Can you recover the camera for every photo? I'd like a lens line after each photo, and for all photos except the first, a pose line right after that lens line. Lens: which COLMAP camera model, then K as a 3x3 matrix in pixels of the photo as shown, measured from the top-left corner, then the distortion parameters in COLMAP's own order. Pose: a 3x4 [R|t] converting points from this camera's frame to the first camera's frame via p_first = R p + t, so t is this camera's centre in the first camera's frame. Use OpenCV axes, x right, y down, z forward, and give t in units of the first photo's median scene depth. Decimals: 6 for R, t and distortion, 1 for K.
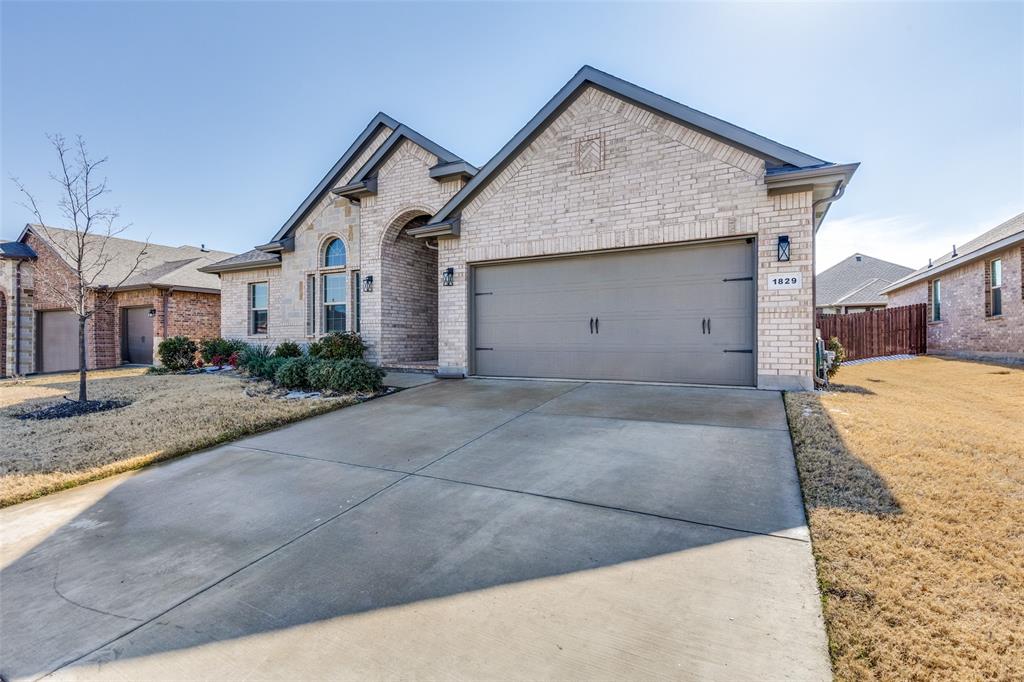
lens RADIAL K [[469.8, 0, 518.6], [0, 469.8, 340.2], [0, 0, 1]] dist [0.008930, -0.001733]
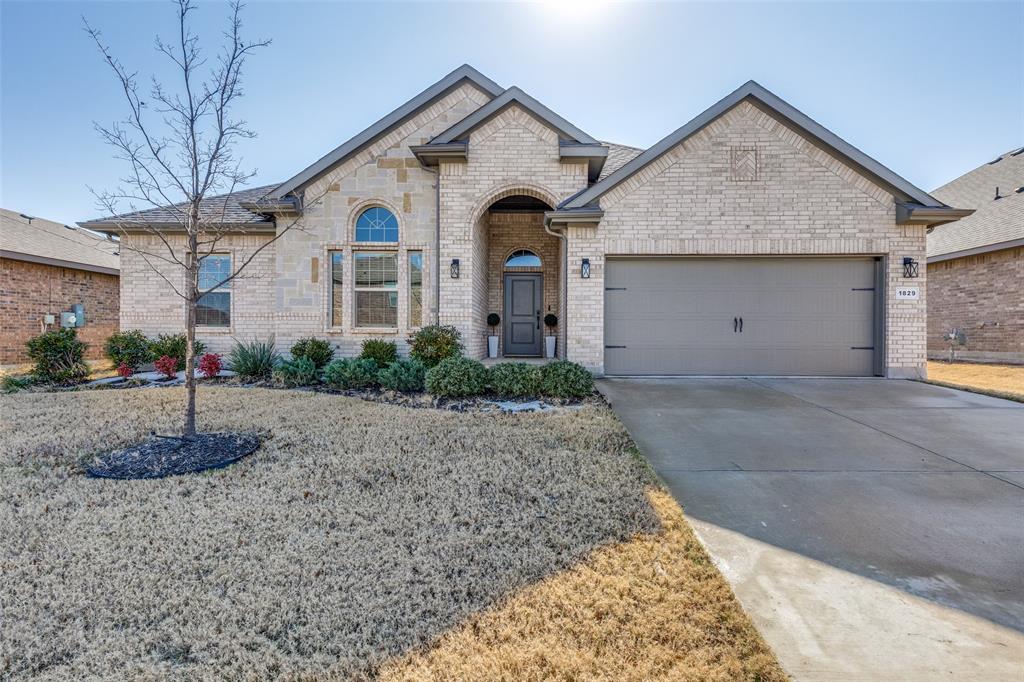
lens RADIAL K [[469.8, 0, 513.7], [0, 469.8, 341.0], [0, 0, 1]] dist [0.008930, -0.001733]
pose [[0.890852, 0.005763, 0.454257, -0.802459], [-0.006550, 0.999979, 0.000159, 0.009015], [-0.454247, -0.003117, 0.890870, 0.287340]]
